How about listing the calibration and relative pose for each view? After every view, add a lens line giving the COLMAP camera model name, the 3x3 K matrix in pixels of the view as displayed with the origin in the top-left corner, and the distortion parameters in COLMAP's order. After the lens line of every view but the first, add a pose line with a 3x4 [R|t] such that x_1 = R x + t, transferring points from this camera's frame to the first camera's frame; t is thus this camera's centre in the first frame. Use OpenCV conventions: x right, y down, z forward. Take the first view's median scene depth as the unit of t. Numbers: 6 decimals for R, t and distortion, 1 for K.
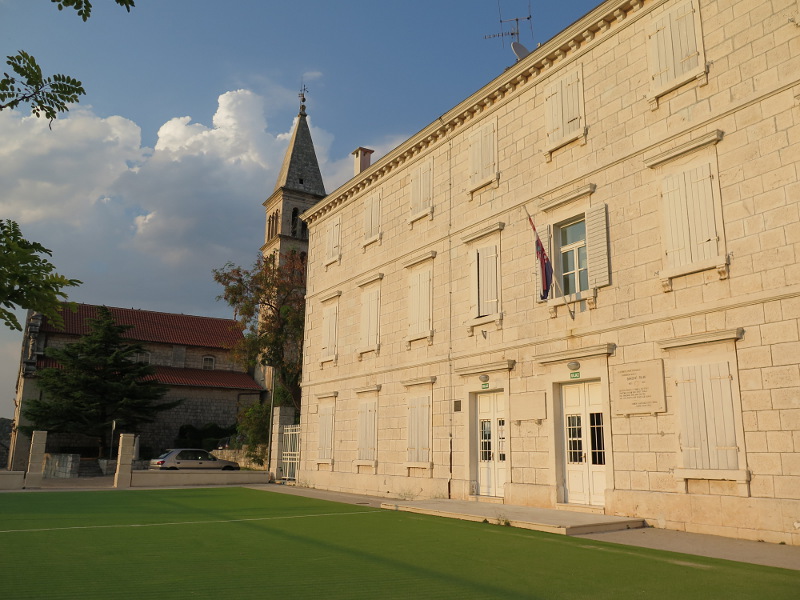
lens RADIAL K [[659.1, 0, 399.4], [0, 659.1, 312.8], [0, 0, 1]] dist [-0.005839, 0.001114]
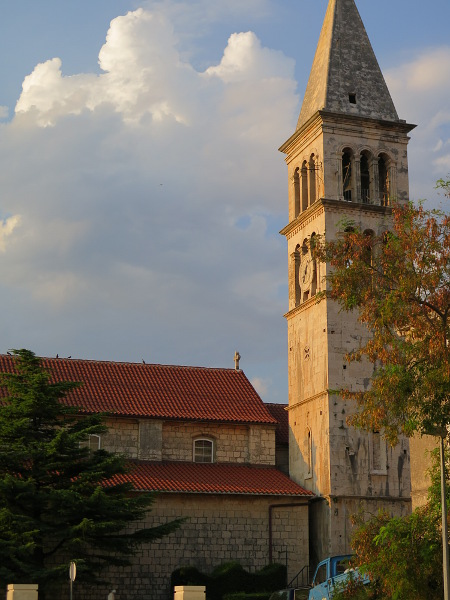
lens RADIAL K [[1146.4, 0, 225.0], [0, 1146.4, 300.0], [0, 0, 1]] dist [-0.065881, -0.160310]
pose [[0.983351, -0.066008, -0.169303, -0.108059], [0.055865, 0.996385, -0.063998, 0.015533], [0.172915, 0.053475, 0.983484, 0.089693]]
